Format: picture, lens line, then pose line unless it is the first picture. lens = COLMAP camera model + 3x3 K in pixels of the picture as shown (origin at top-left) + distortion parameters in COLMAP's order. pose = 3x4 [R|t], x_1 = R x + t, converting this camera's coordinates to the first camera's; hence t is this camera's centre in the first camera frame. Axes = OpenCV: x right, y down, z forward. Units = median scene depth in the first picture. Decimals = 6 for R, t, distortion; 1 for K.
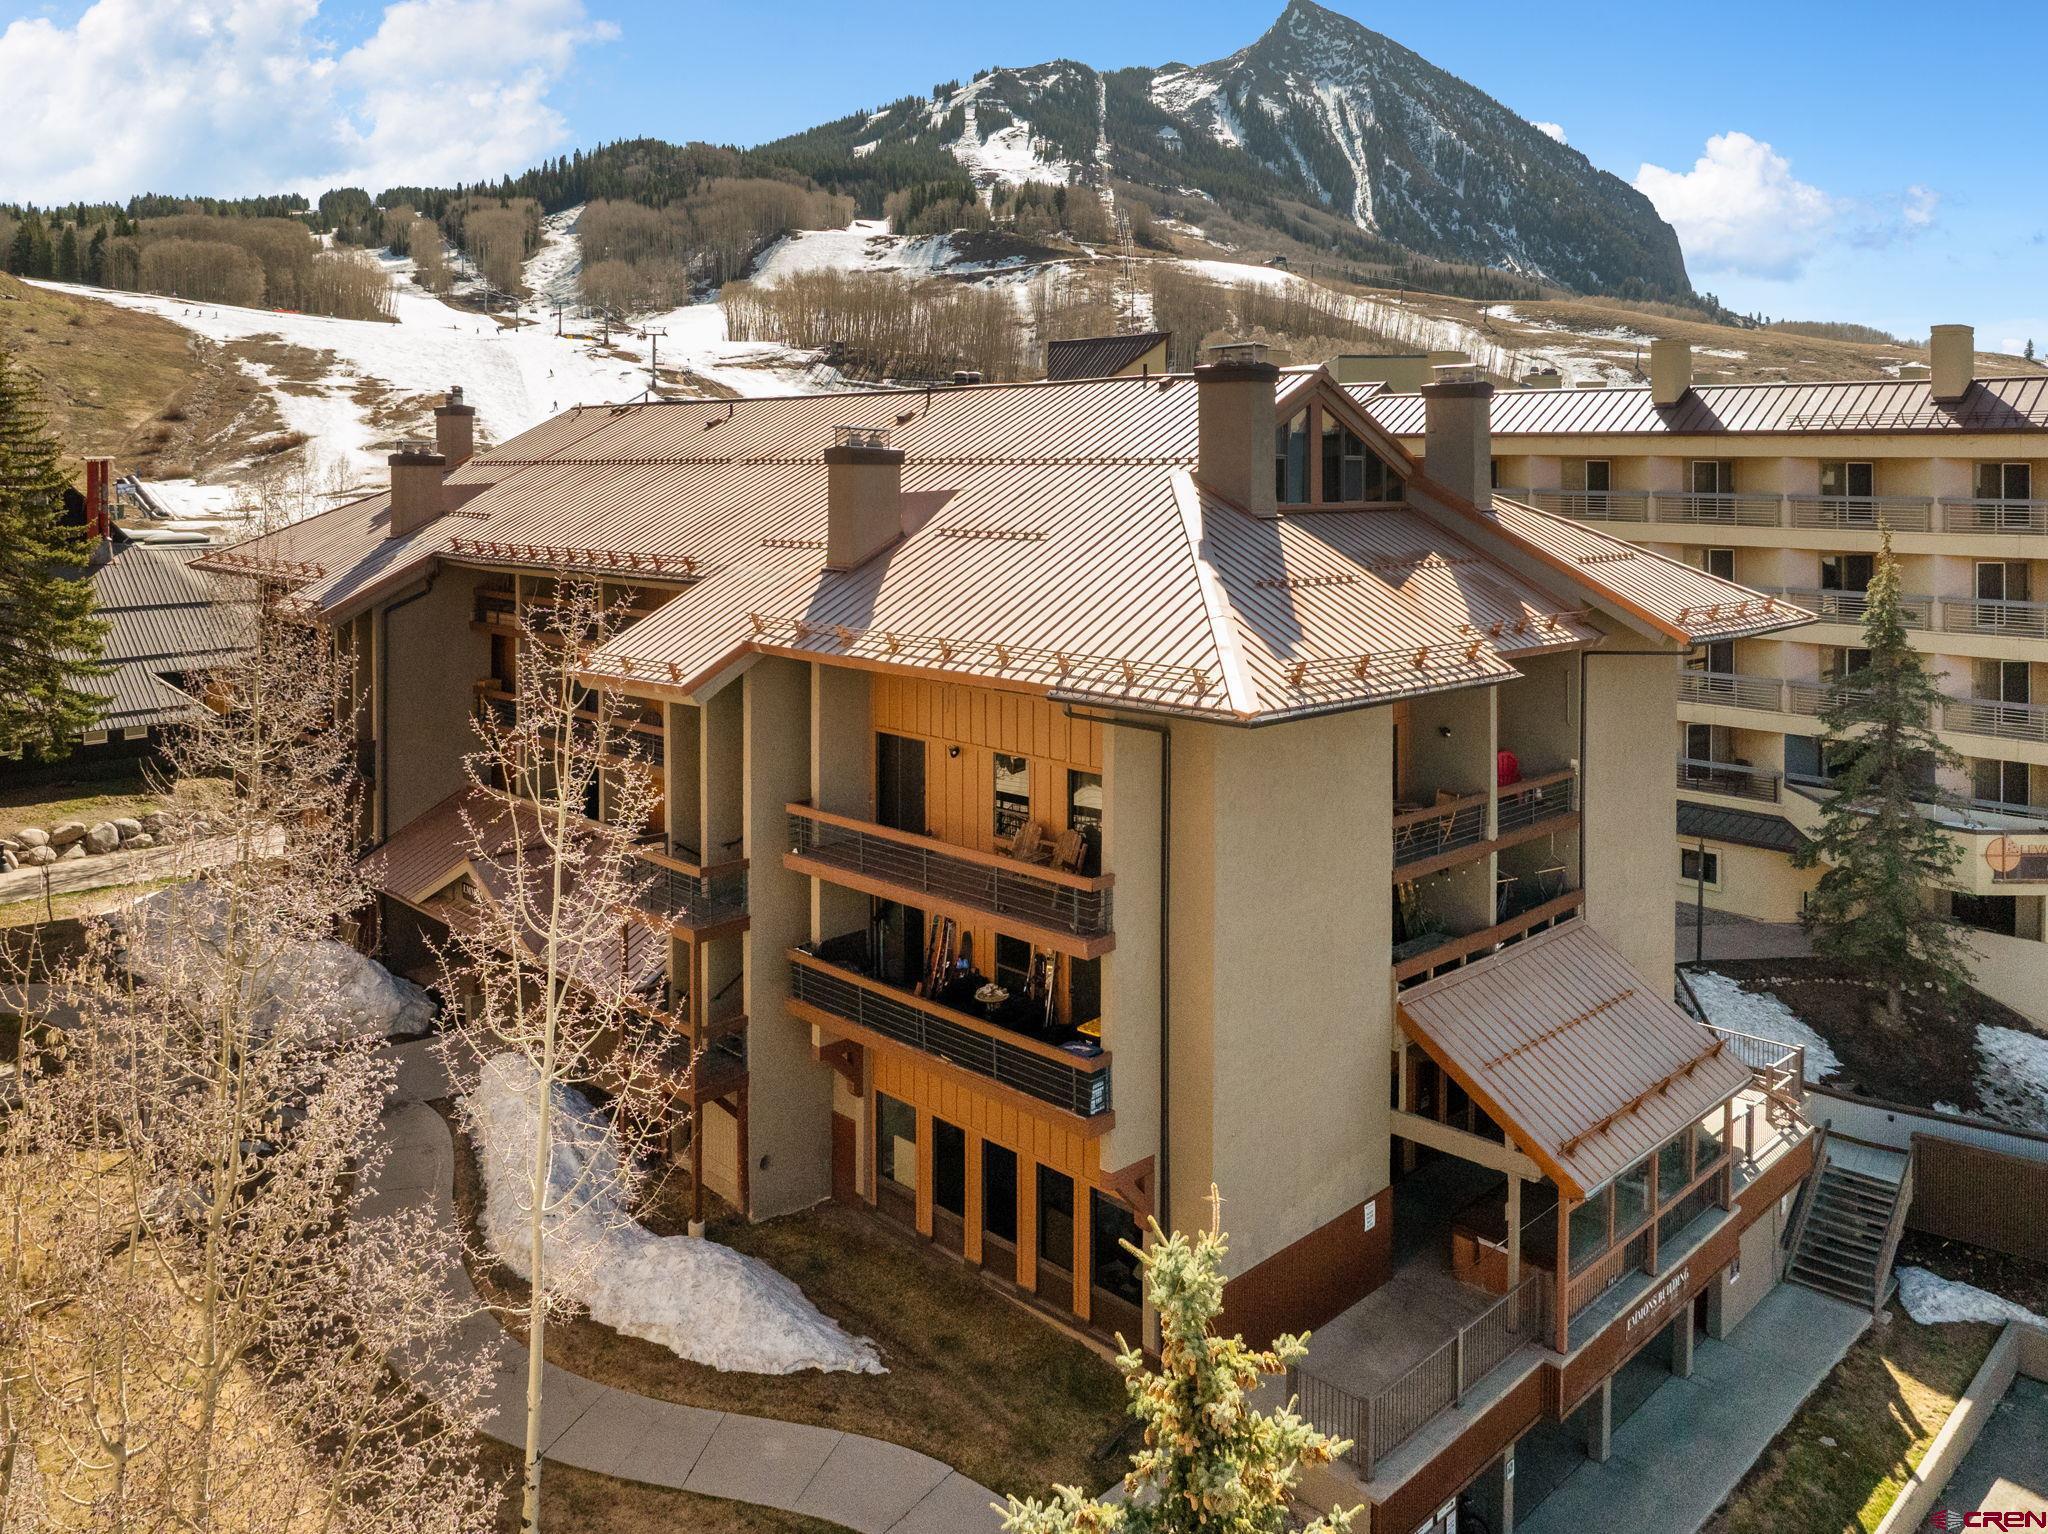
lens RADIAL K [[1539.4, 0, 989.5], [0, 1539.4, 496.6], [0, 0, 1]] dist [-0.019285, -0.000982]
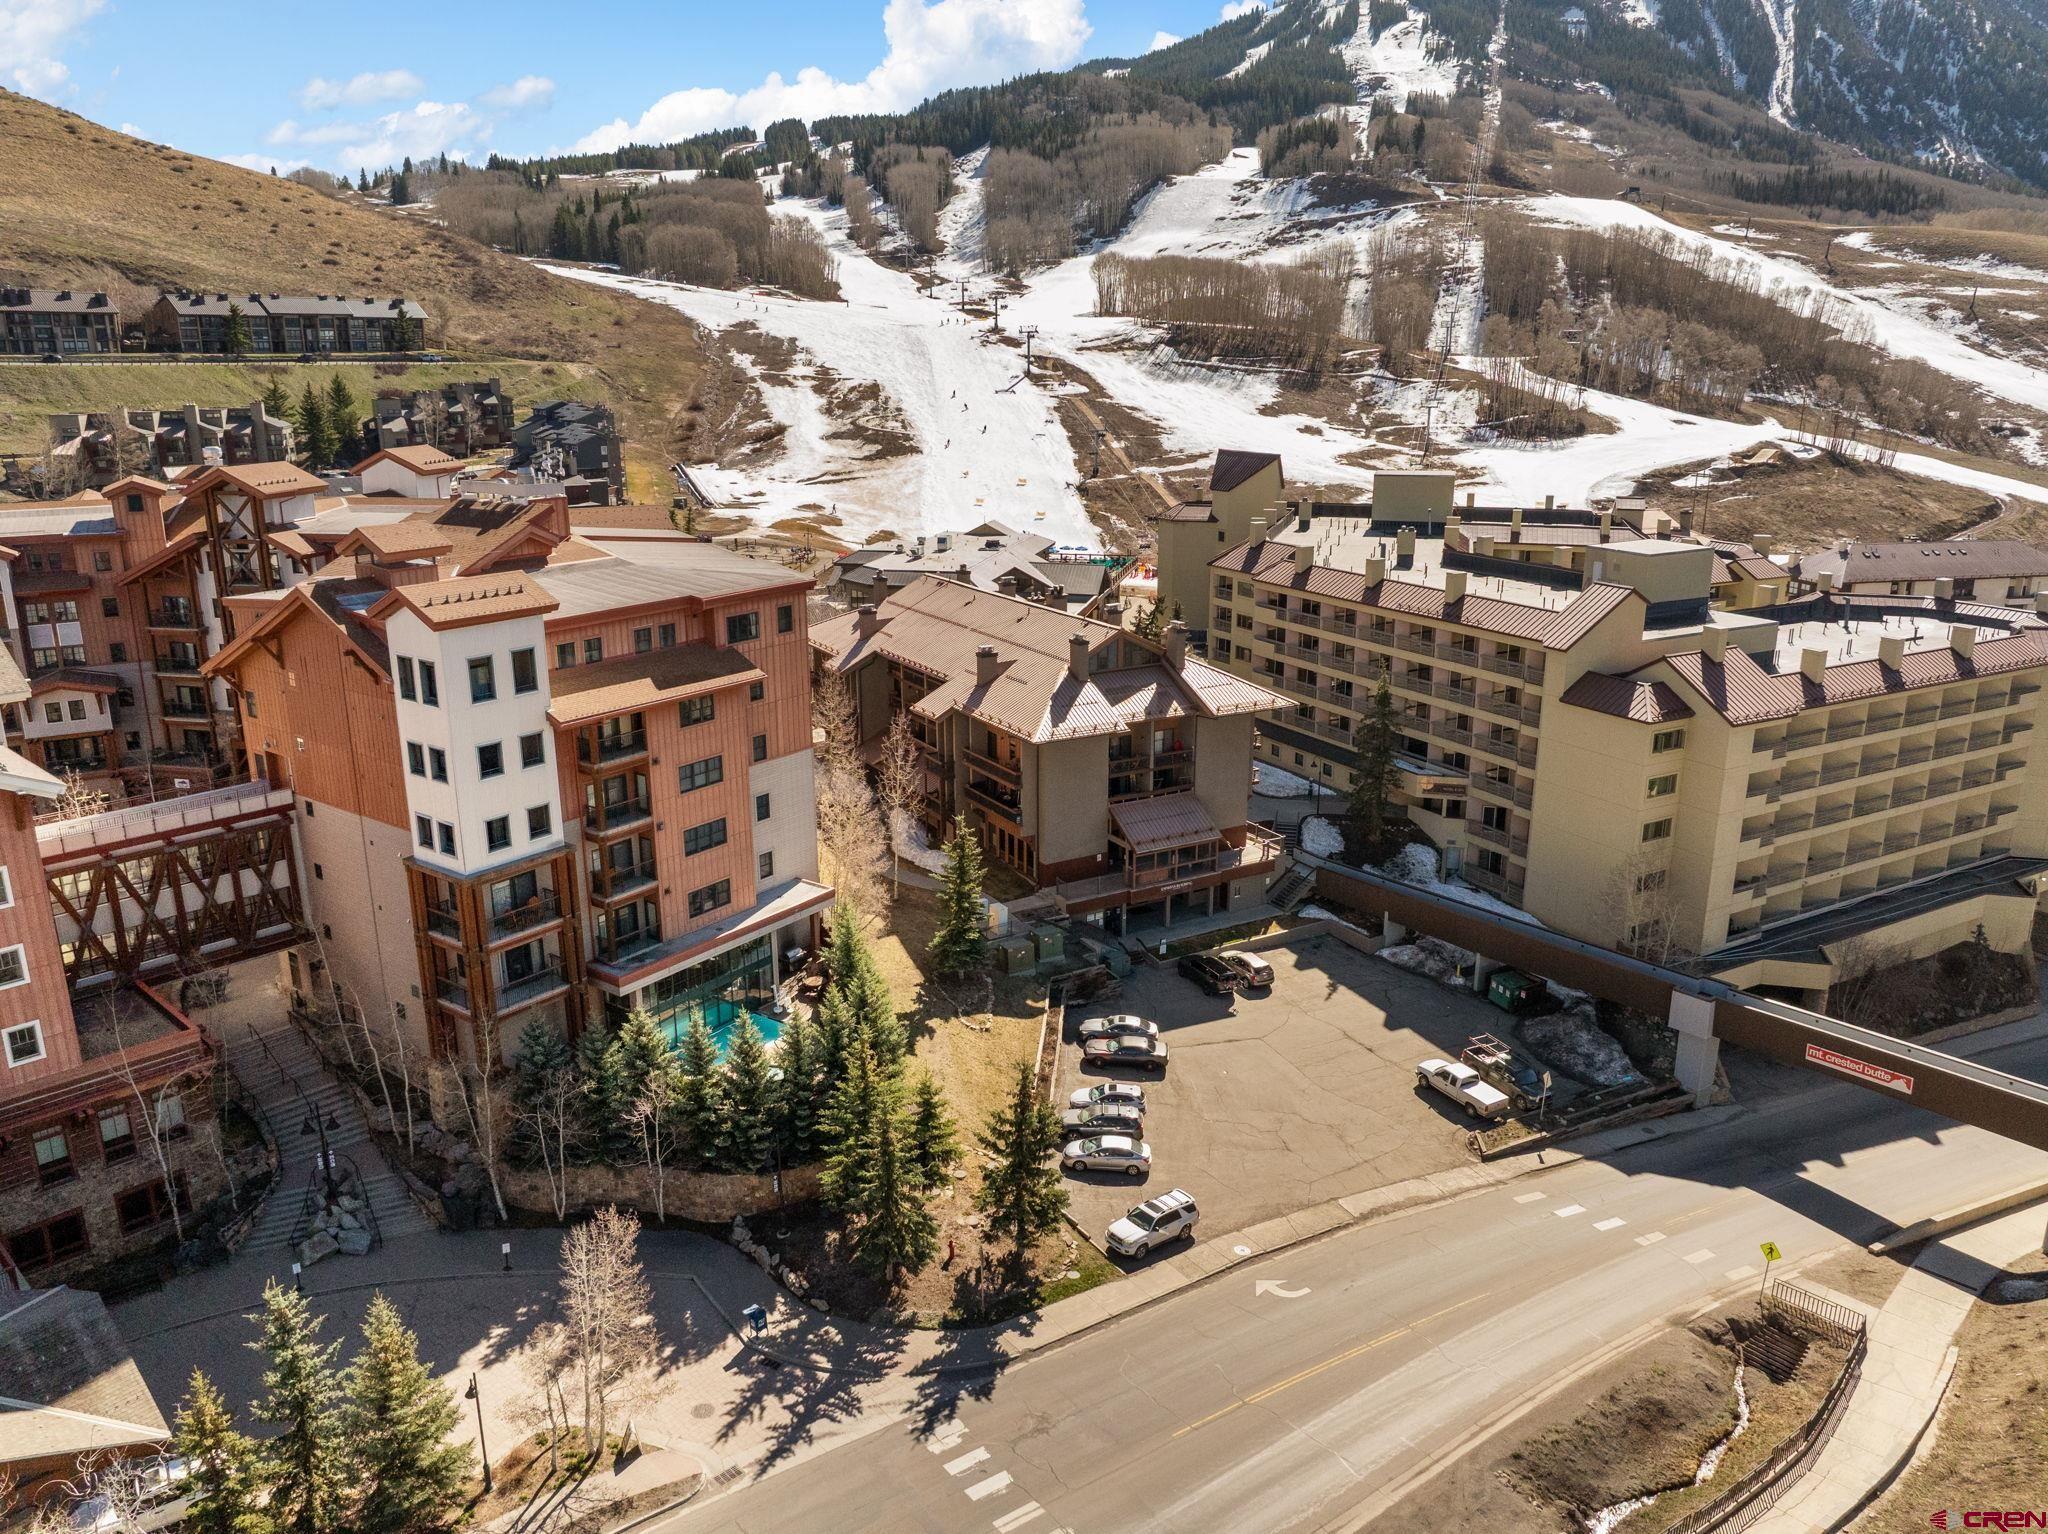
lens RADIAL K [[1478.1, 0, 1024.0], [0, 1478.1, 767.0], [0, 0, 1]] dist [0.054863, 0.002316]
pose [[0.969590, 0.062478, -0.236625, 0.057424], [0.001576, 0.965251, 0.261321, -0.046263], [0.244729, -0.253747, 0.935799, -0.156656]]
